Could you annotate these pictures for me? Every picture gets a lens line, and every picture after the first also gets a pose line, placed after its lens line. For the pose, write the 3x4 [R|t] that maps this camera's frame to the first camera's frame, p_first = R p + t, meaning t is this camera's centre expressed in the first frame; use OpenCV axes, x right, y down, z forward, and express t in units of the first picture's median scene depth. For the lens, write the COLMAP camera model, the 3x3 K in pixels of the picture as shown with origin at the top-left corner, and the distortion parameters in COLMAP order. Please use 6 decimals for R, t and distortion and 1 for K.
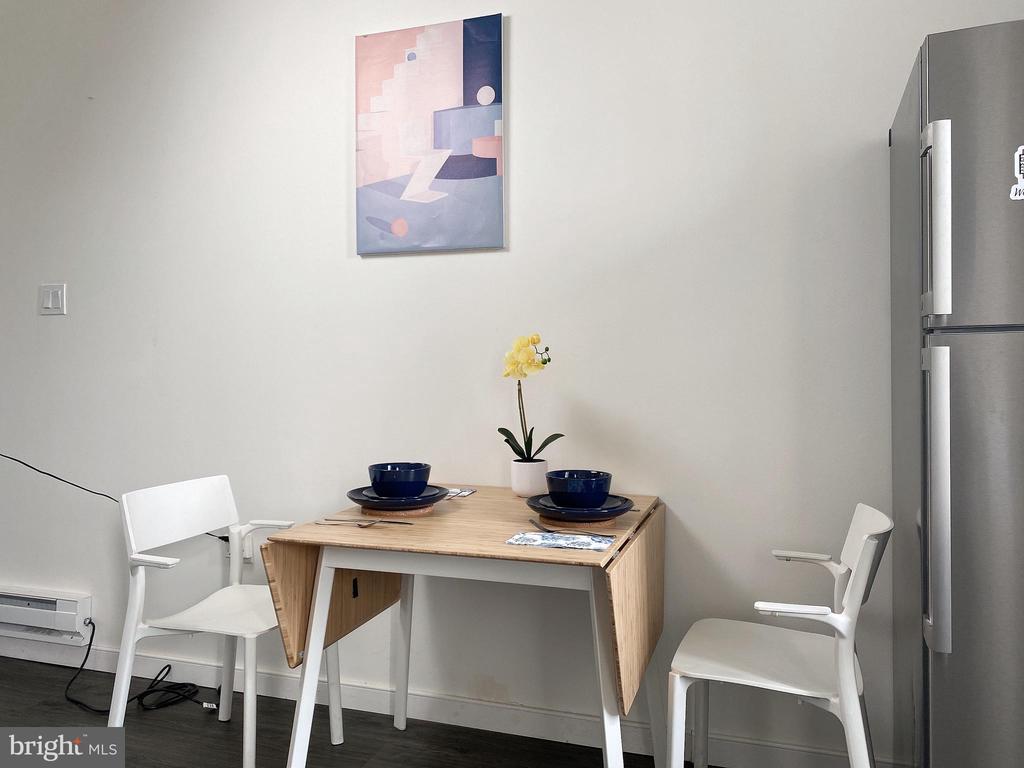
lens RADIAL K [[784.3, 0, 510.5], [0, 784.3, 383.8], [0, 0, 1]] dist [0.061067, -0.094971]
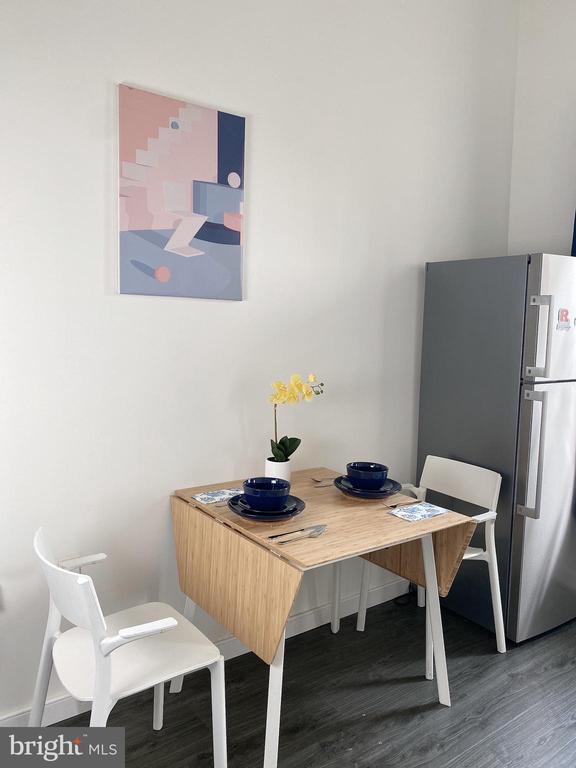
lens RADIAL K [[588.2, 0, 285.6], [0, 588.2, 379.5], [0, 0, 1]] dist [0.061067, -0.094971]
pose [[0.574158, -0.051554, 0.817120, -0.755578], [-0.009045, 0.997555, 0.069294, -0.109570], [-0.818694, -0.047176, 0.572288, 0.364234]]
